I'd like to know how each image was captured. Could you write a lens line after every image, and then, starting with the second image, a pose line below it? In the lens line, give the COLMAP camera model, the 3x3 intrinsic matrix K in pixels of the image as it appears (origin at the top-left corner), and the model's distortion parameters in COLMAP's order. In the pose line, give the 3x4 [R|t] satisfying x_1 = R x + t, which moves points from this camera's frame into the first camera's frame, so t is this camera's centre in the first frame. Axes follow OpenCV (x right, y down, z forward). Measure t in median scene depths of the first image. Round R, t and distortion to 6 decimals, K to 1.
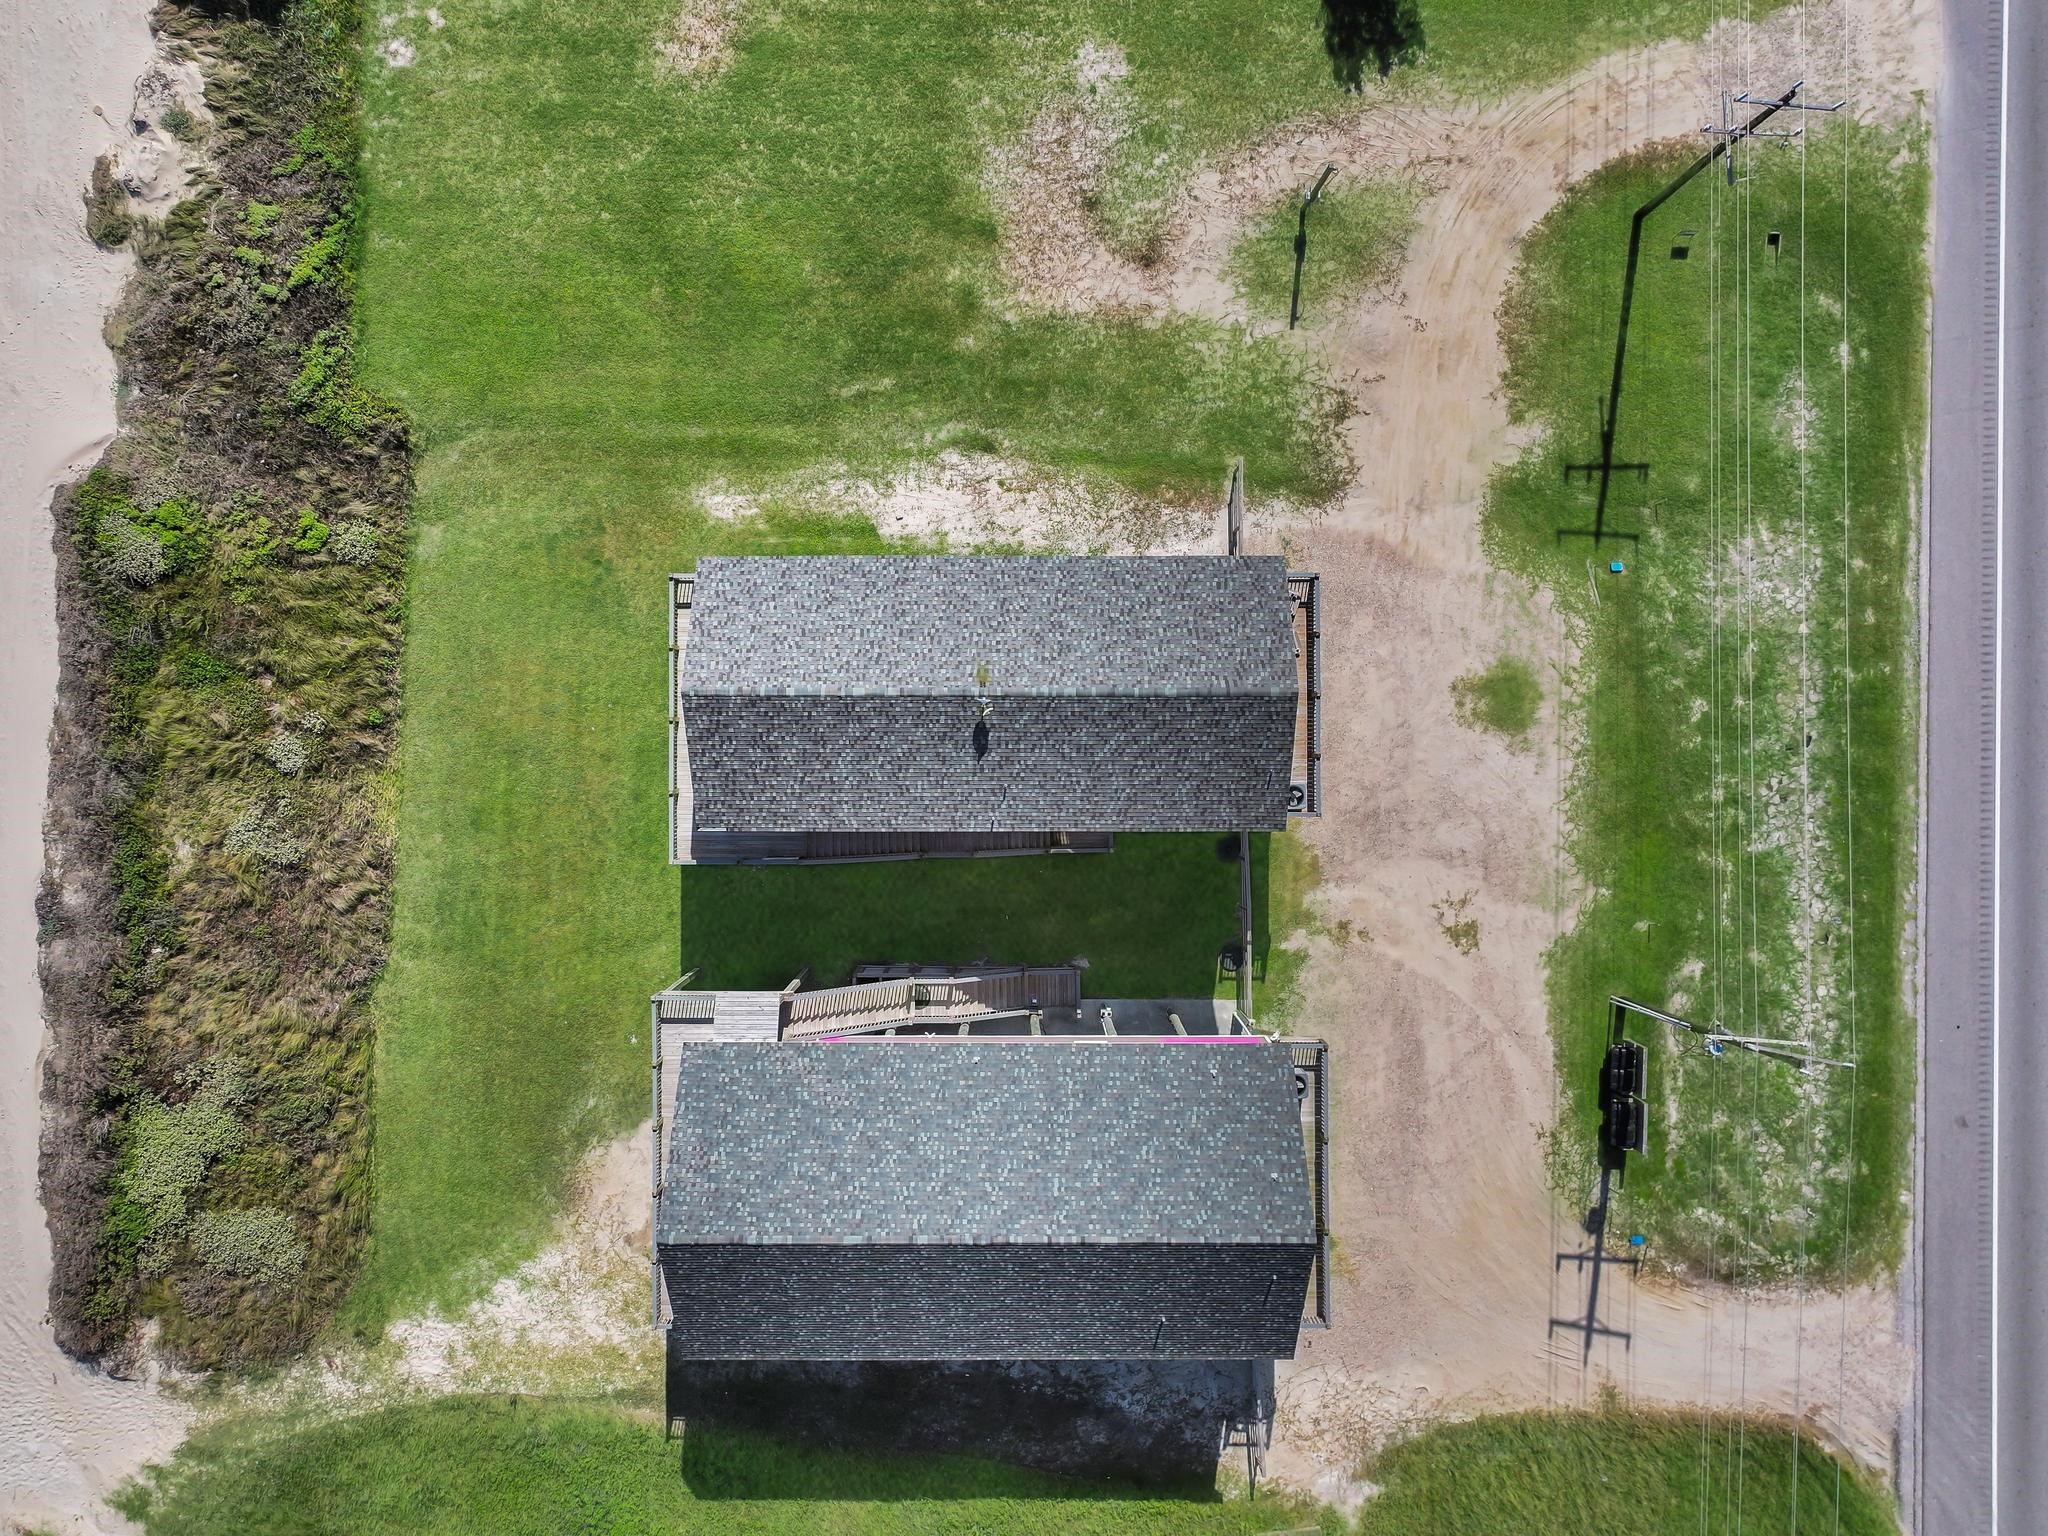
lens RADIAL K [[1653.4, 0, 1016.8], [0, 1653.4, 702.7], [0, 0, 1]] dist [0.009308, -0.005615]
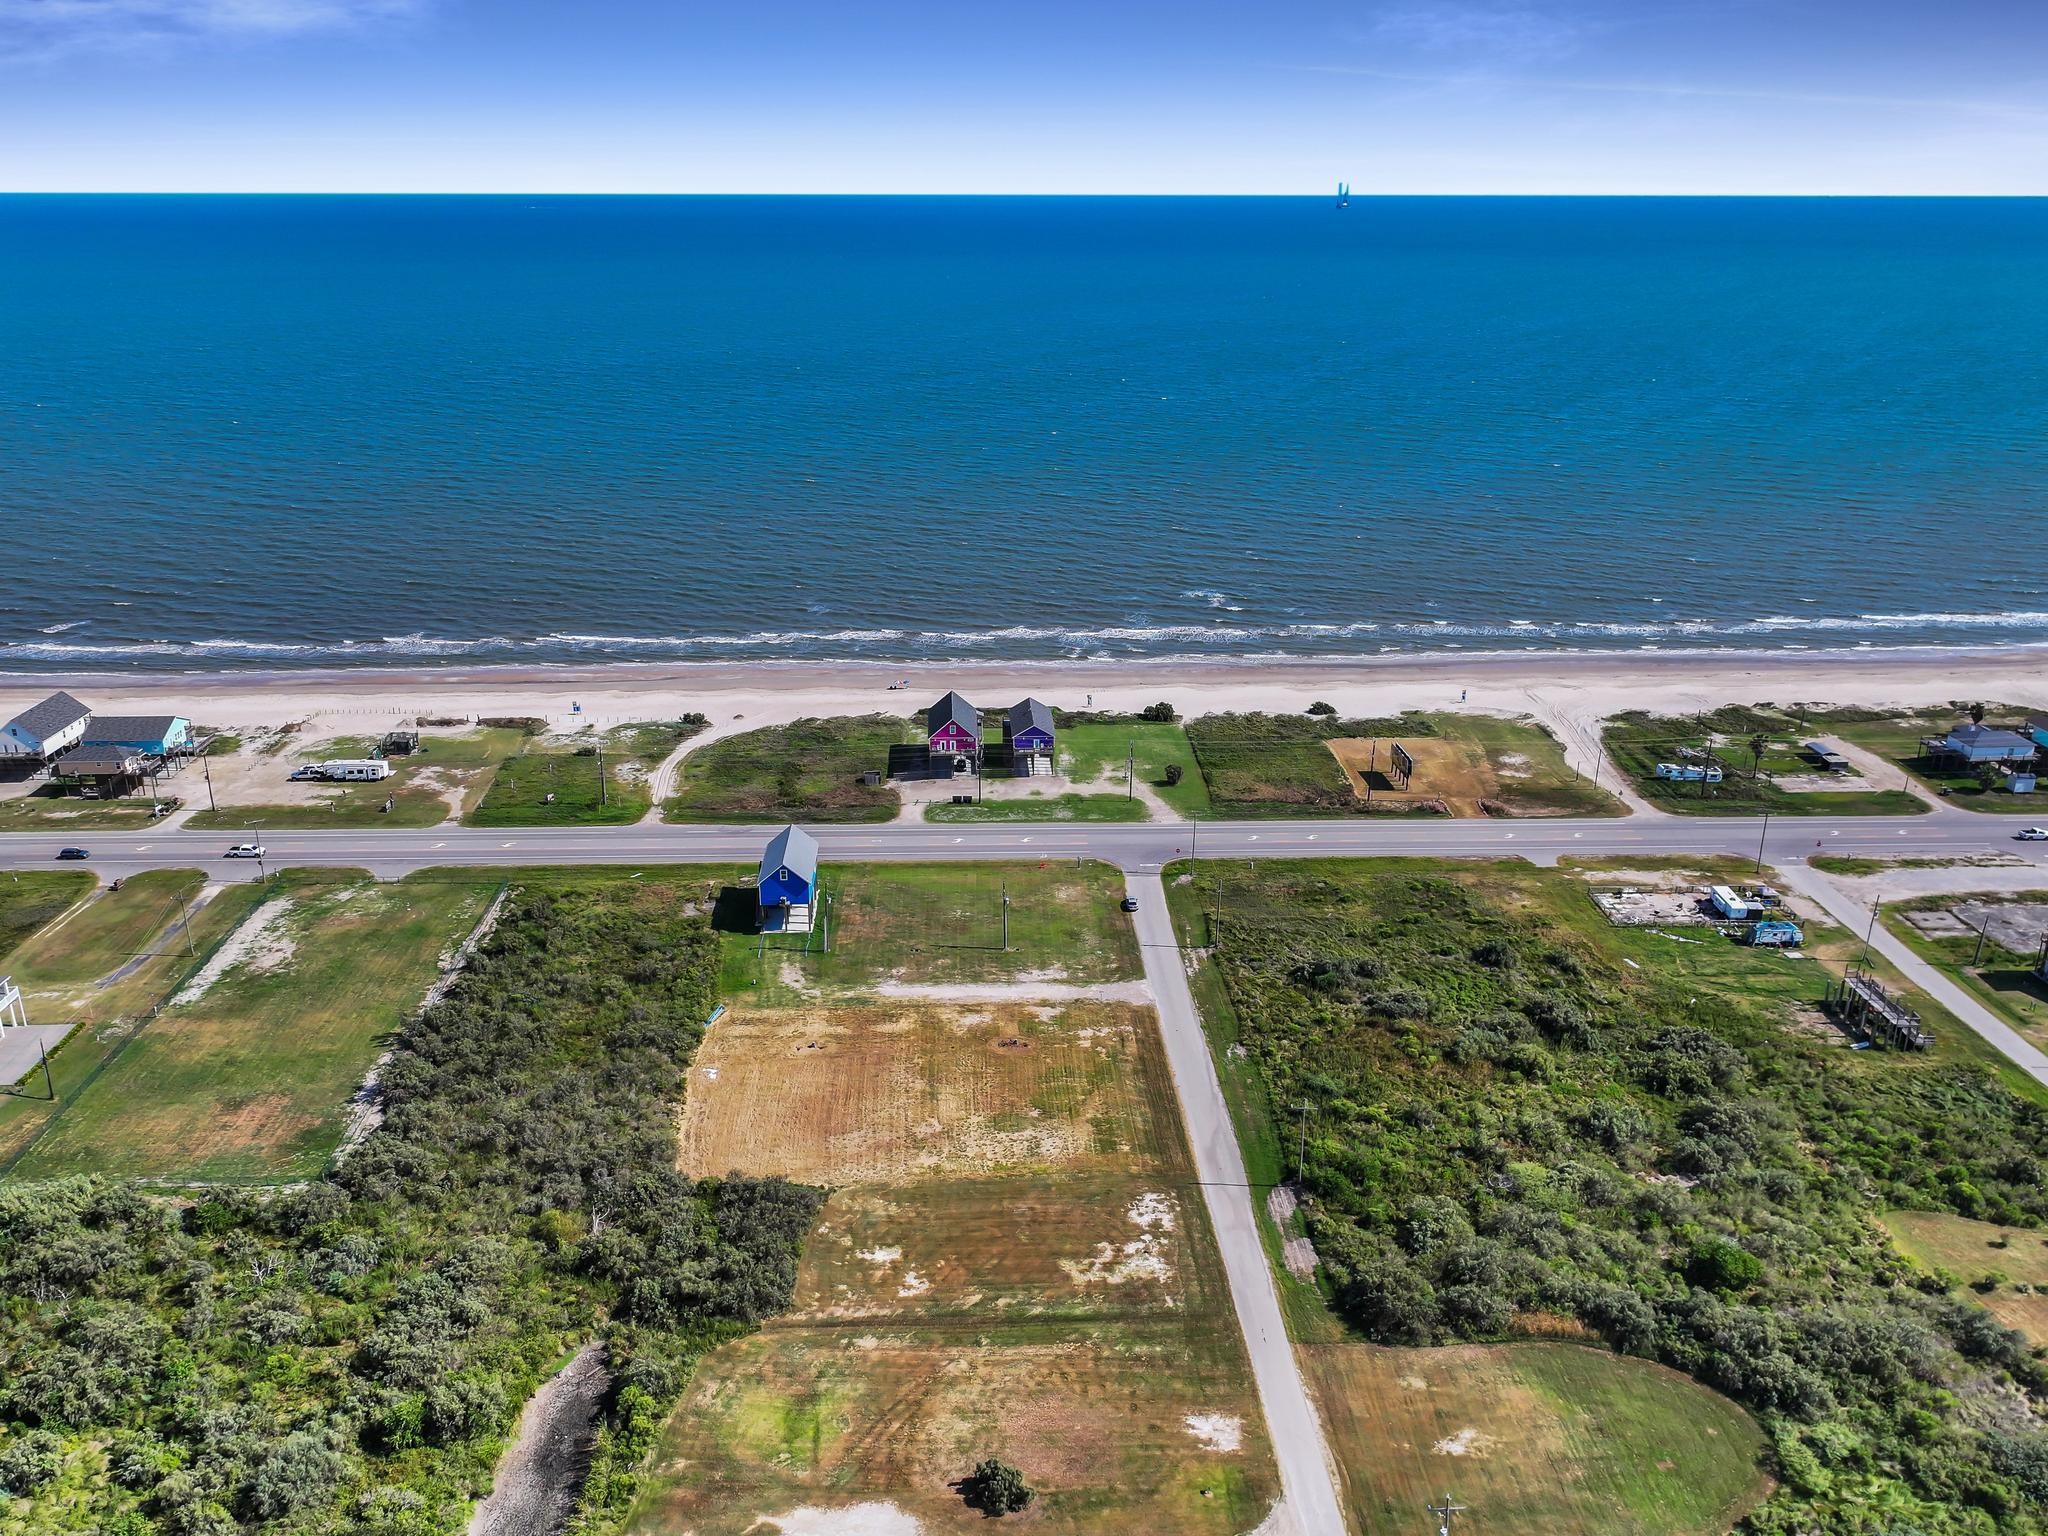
lens RADIAL K [[1653.4, 0, 1016.8], [0, 1653.4, 702.7], [0, 0, 1]] dist [0.009308, -0.005615]
pose [[0.041422, 0.299327, -0.953251, 5.210966], [-0.999060, 0.024608, -0.035685, 0.240250], [0.012777, 0.953833, 0.300065, -0.855952]]
